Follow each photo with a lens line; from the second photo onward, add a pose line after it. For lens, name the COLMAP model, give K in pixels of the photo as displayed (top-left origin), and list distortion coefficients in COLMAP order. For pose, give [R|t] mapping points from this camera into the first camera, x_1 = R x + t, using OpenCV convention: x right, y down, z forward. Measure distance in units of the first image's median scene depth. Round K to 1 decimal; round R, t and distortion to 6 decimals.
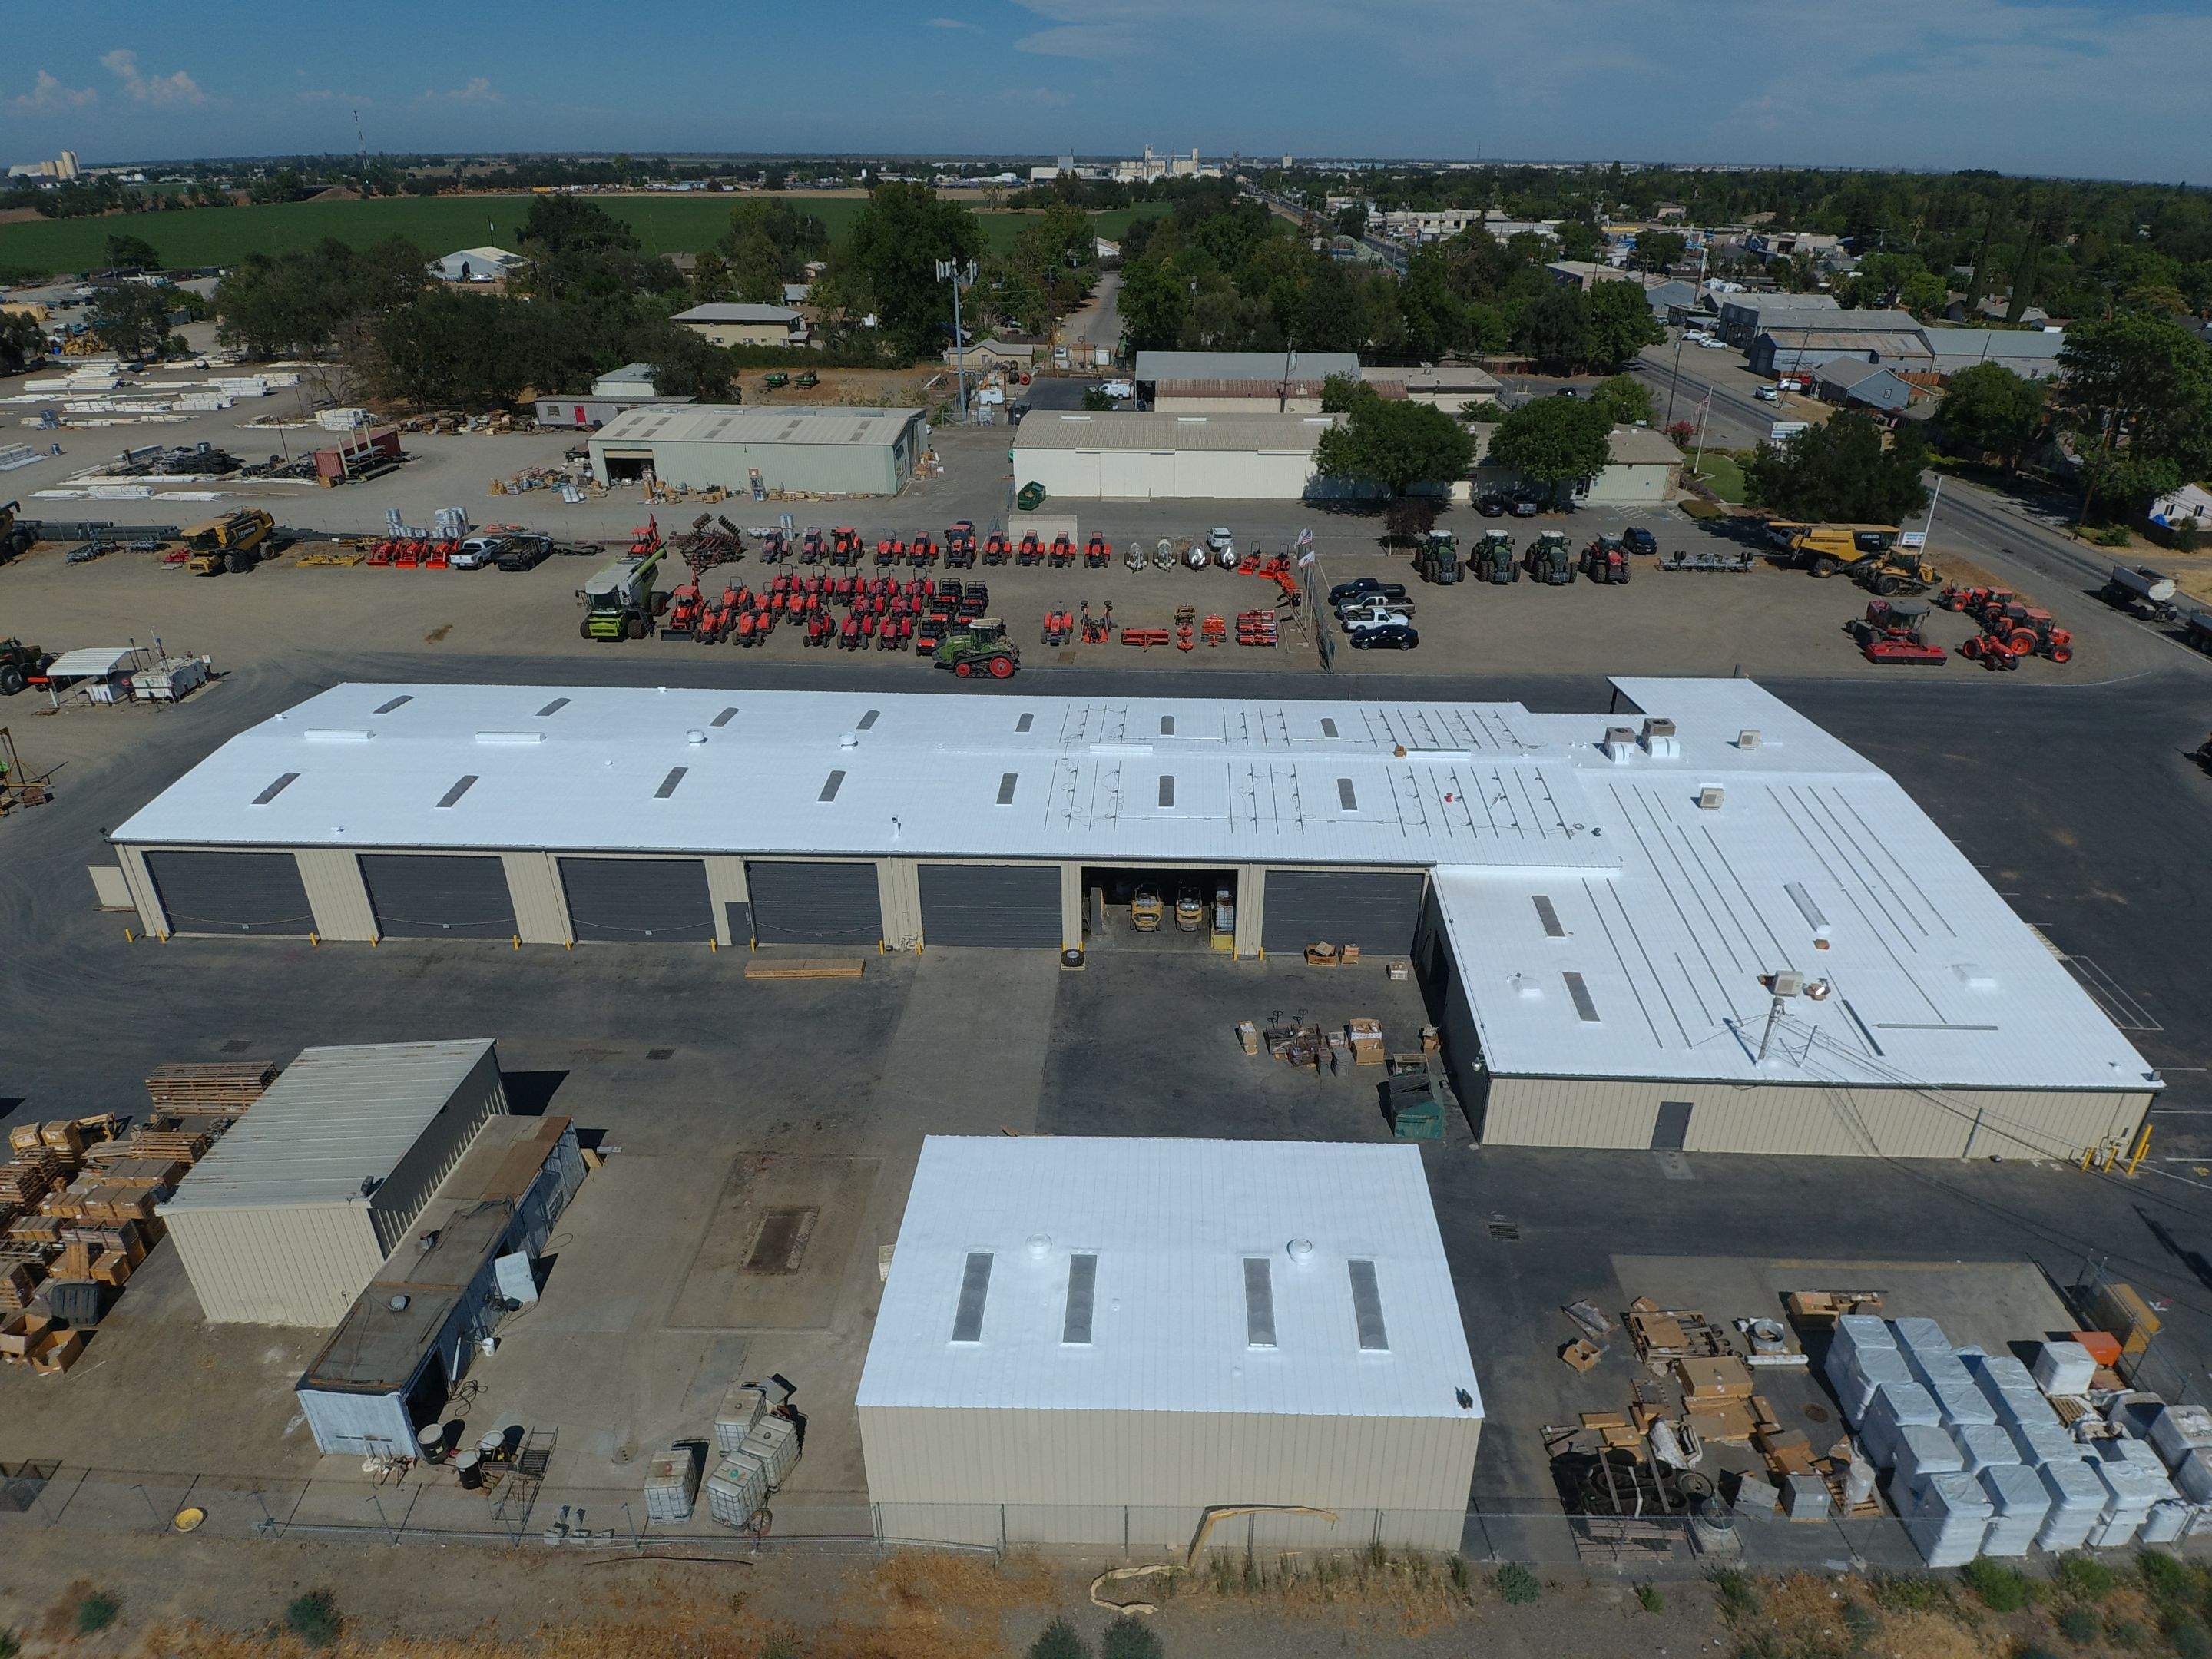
lens RADIAL K [[1314.1, 0, 1146.5], [0, 1314.1, 836.2], [0, 0, 1]] dist [0.086308, -0.112501]
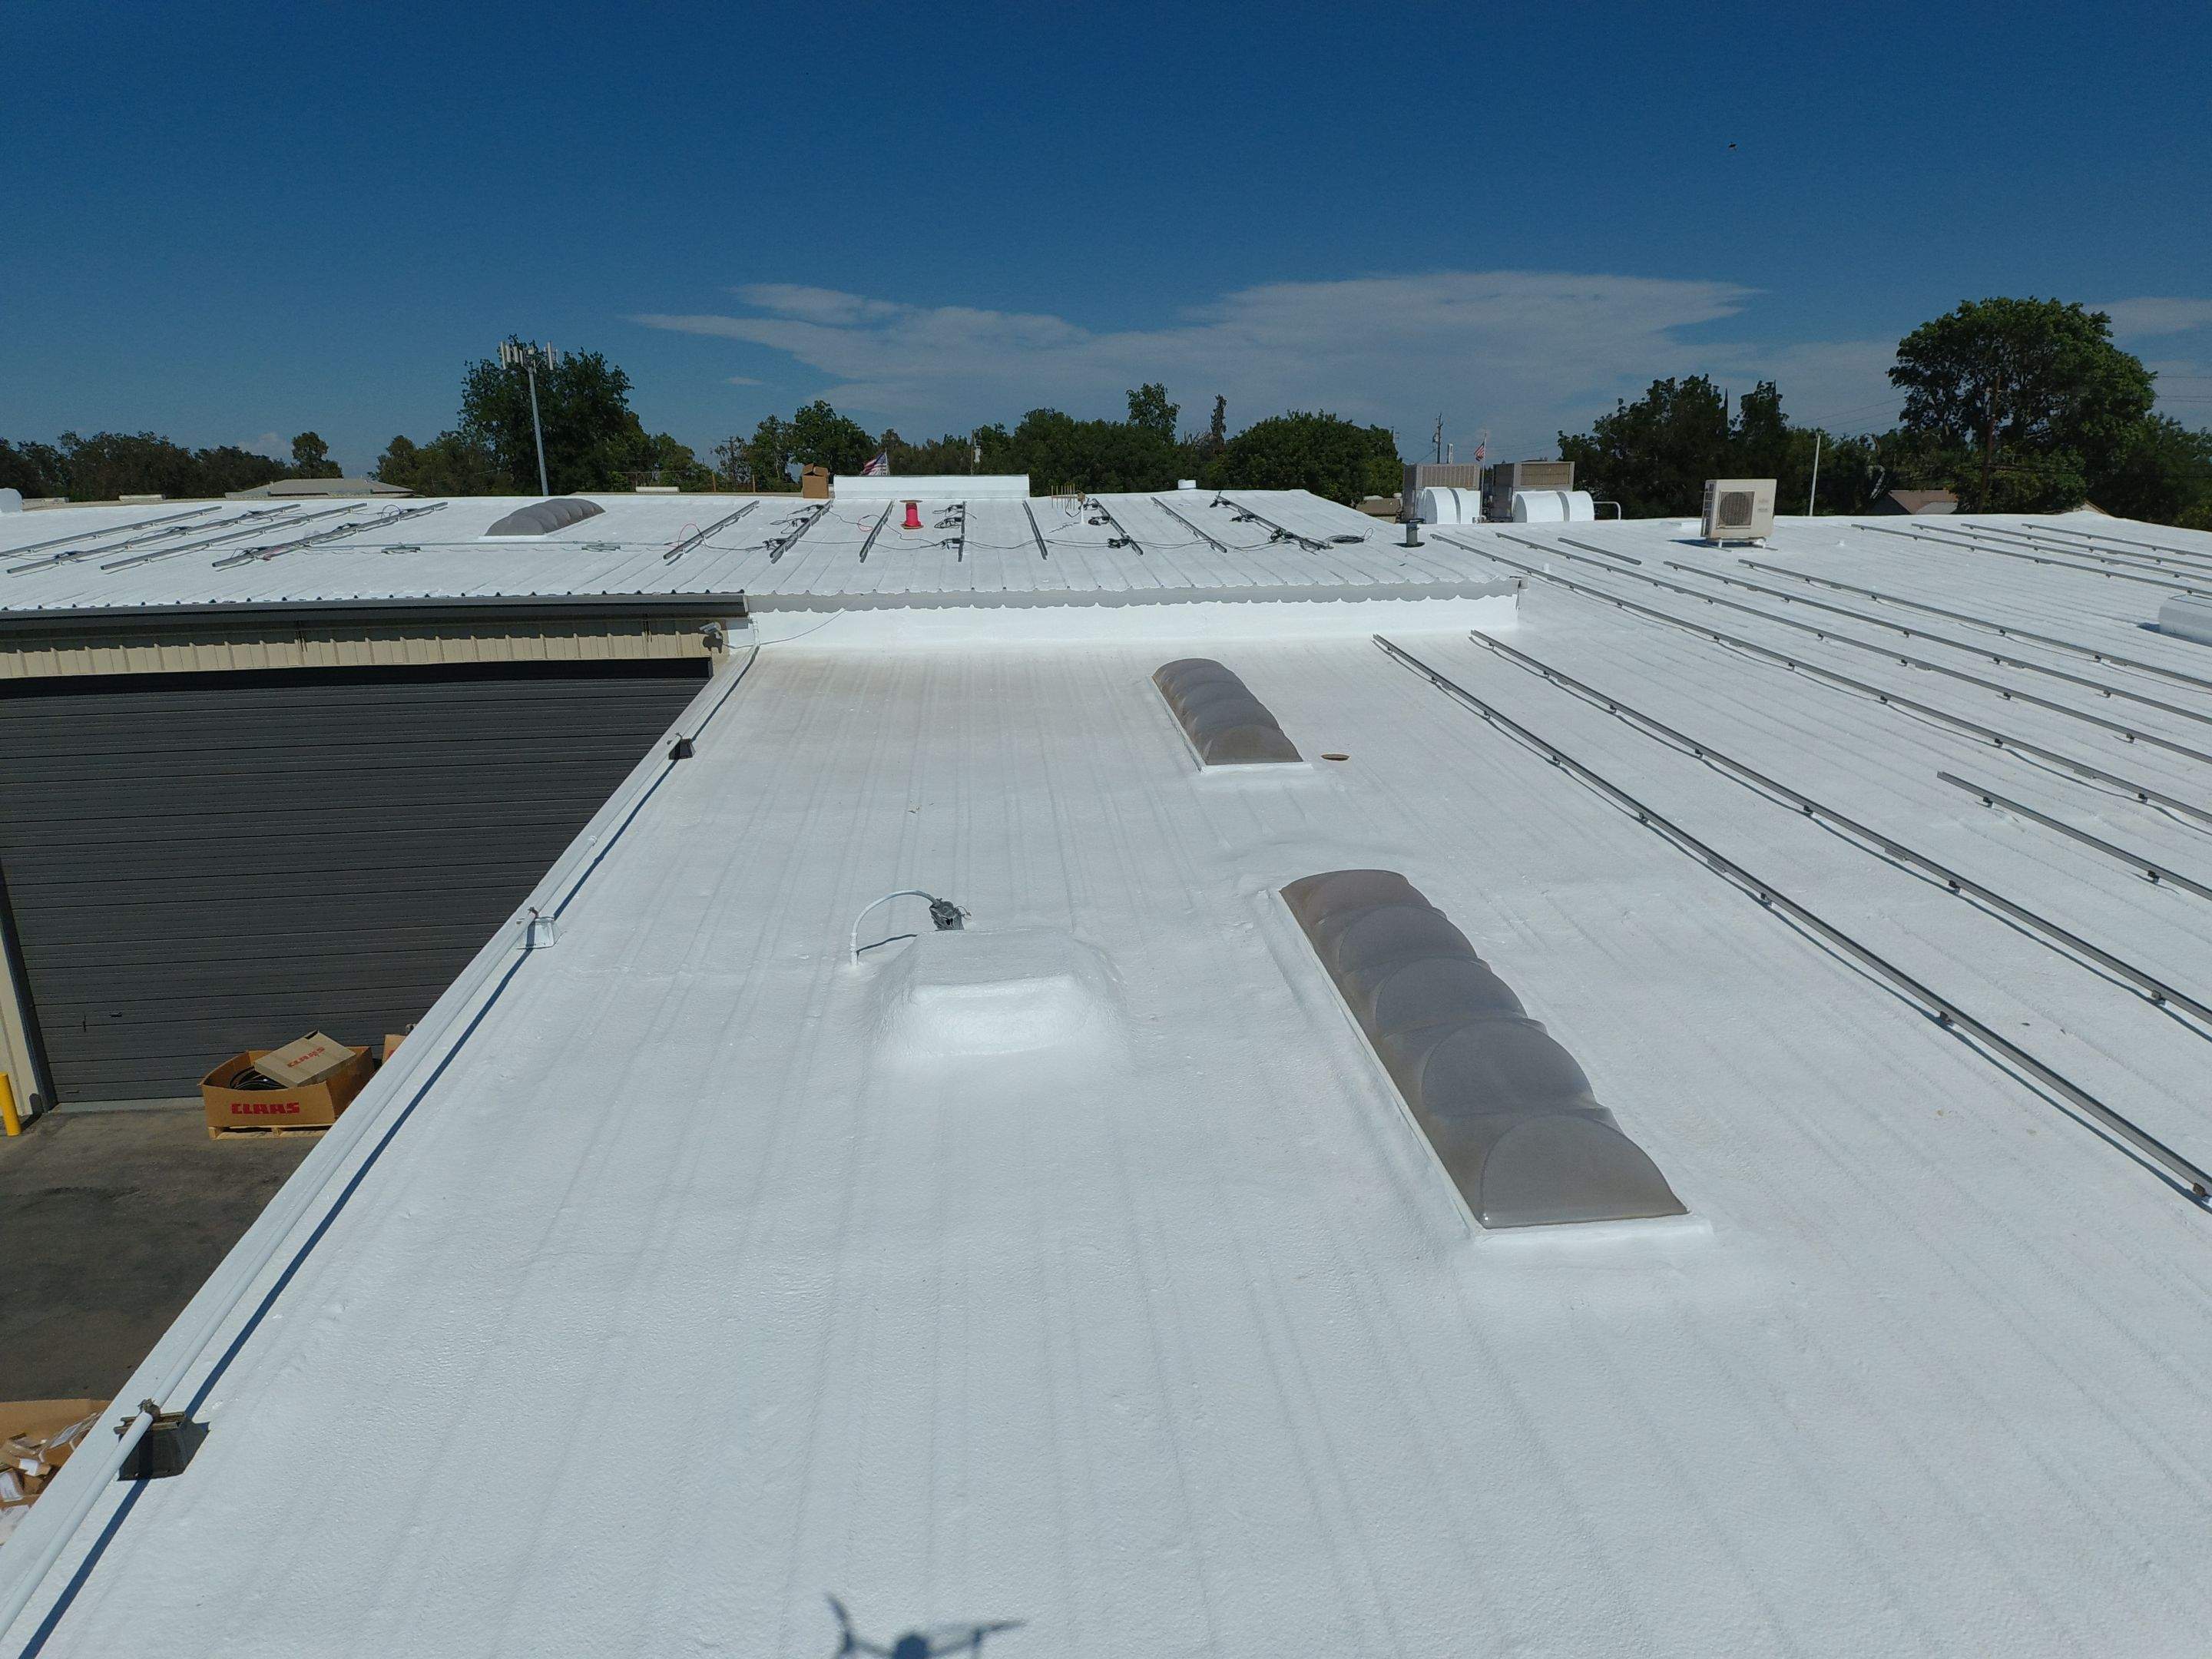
lens RADIAL K [[1319.3, 0, 1145.9], [0, 1319.3, 819.6], [0, 0, 1]] dist [0.089271, -0.117153]
pose [[0.988745, -0.056129, 0.138681, 0.265473], [0.086311, 0.971149, -0.222308, 0.117393], [-0.122202, 0.231775, 0.965063, 0.818927]]
